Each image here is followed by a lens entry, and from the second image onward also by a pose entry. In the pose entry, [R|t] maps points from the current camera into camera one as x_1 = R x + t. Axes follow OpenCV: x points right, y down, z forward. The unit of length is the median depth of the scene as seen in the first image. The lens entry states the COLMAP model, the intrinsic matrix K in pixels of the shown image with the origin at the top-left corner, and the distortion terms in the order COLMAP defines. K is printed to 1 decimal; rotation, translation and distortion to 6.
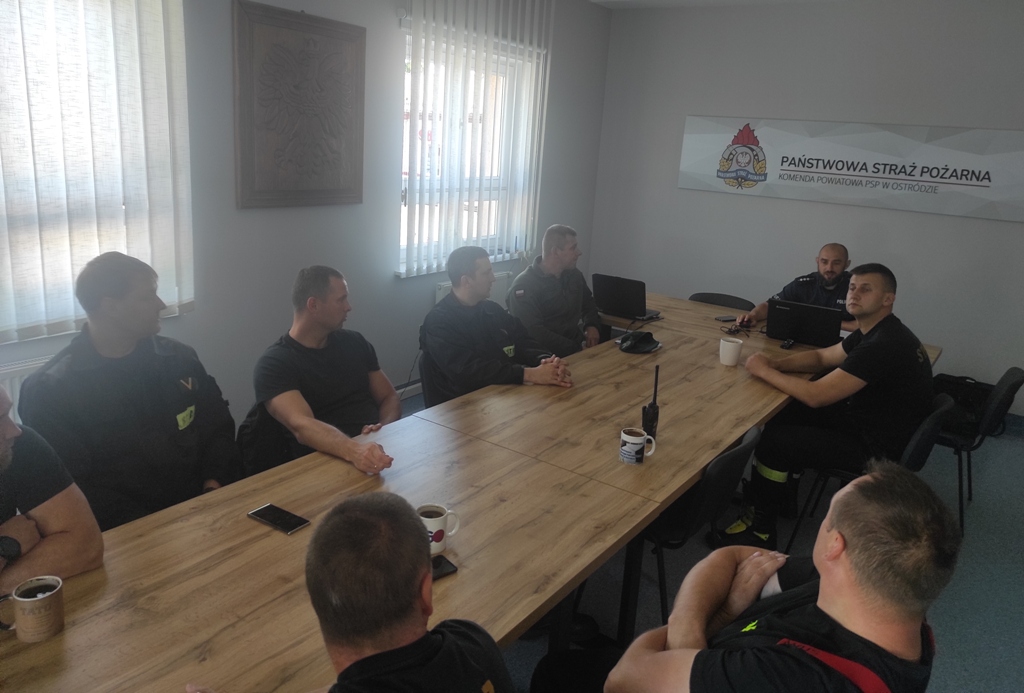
lens RADIAL K [[755.8, 0, 508.5], [0, 755.8, 326.2], [0, 0, 1]] dist [0.001081, 0.000705]
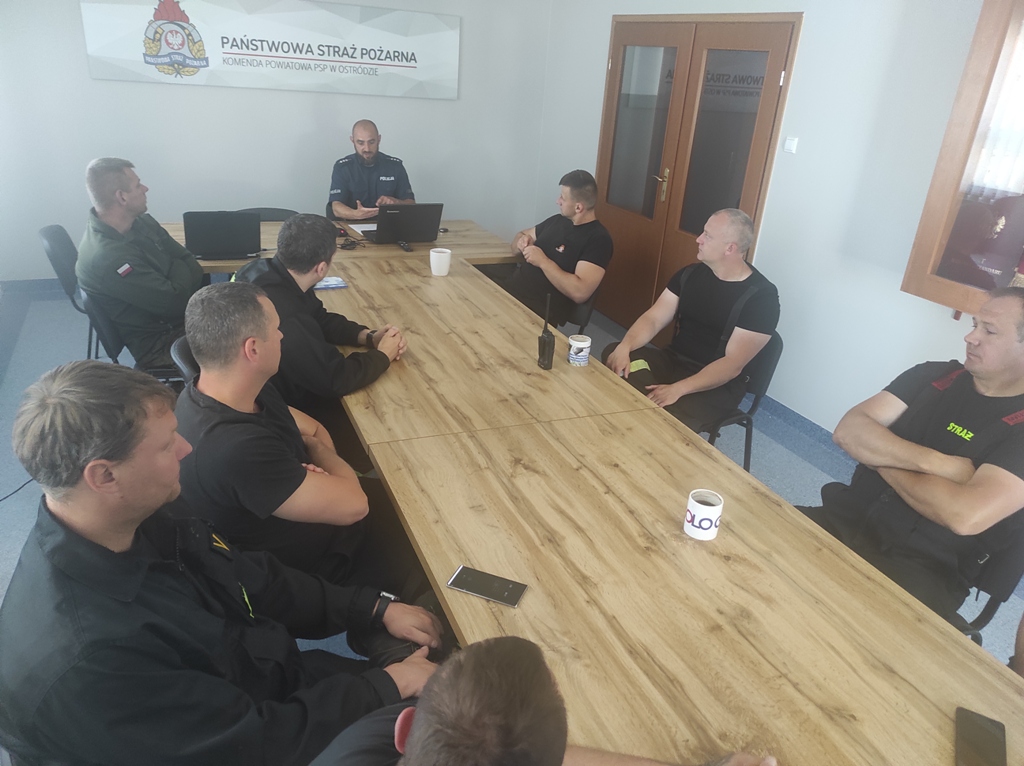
lens RADIAL K [[761.8, 0, 512.0], [0, 761.8, 383.0], [0, 0, 1]] dist [0.028595, -0.002484]
pose [[0.518939, -0.366085, 0.772453, -0.319343], [0.172623, 0.929916, 0.324742, -0.086206], [-0.837200, -0.035178, 0.545765, 0.224291]]
